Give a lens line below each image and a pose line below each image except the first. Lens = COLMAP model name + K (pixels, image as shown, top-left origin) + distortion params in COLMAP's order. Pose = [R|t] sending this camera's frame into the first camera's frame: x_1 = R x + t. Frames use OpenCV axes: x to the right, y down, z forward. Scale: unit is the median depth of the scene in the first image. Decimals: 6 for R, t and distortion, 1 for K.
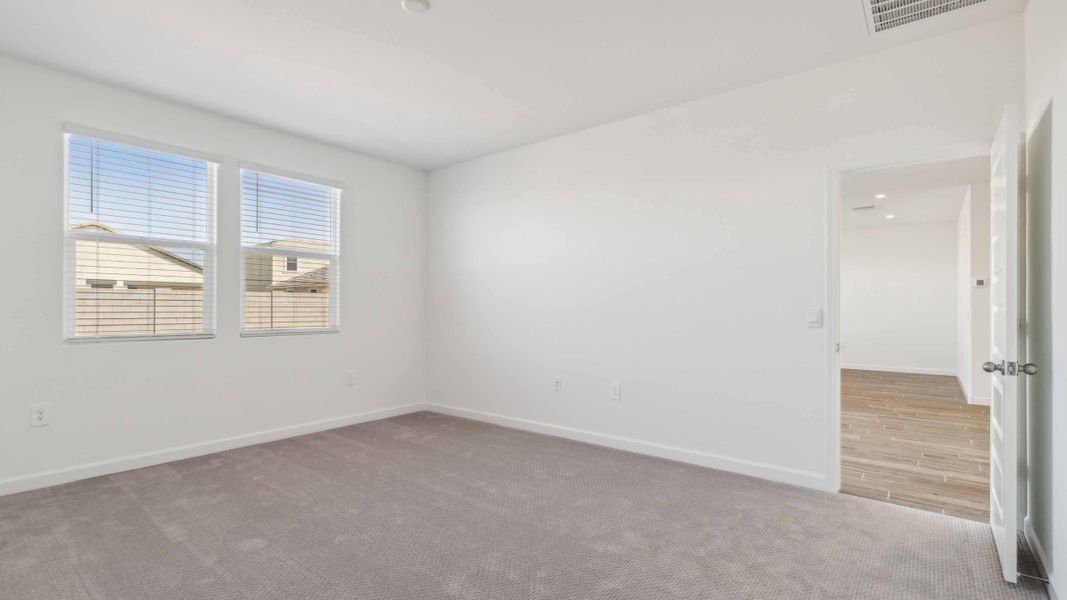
lens RADIAL K [[484.8, 0, 533.5], [0, 484.8, 300.0], [0, 0, 1]] dist [0.000623, 0.000183]
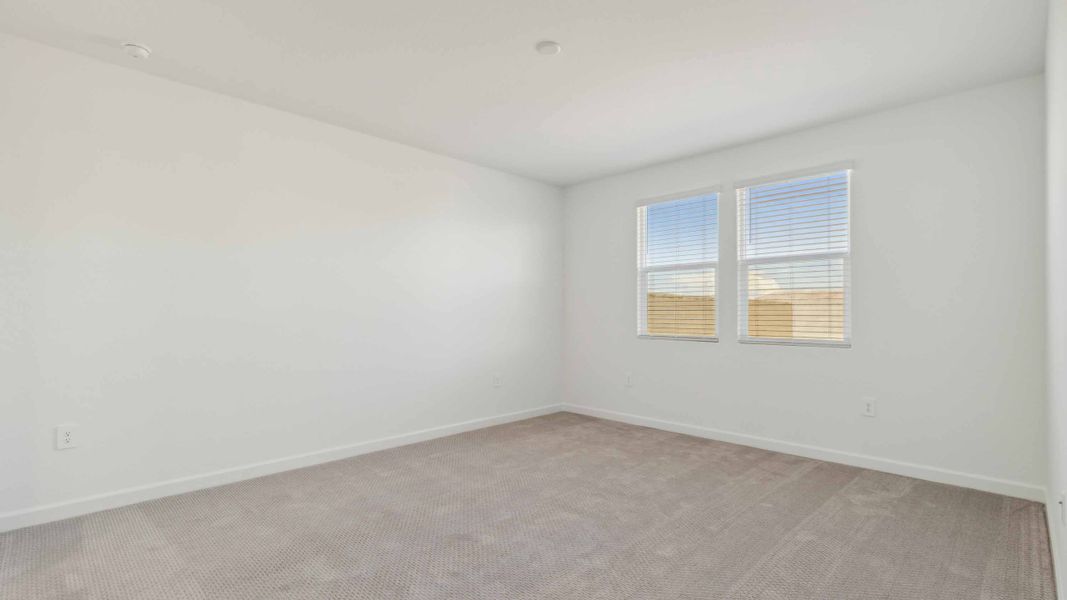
lens RADIAL K [[484.8, 0, 533.5], [0, 484.8, 300.0], [0, 0, 1]] dist [0.000623, 0.000183]
pose [[-0.090200, -0.032752, -0.995385, 0.557829], [0.012001, 0.999351, -0.033970, 0.011854], [0.995851, -0.015009, -0.089748, 0.674584]]
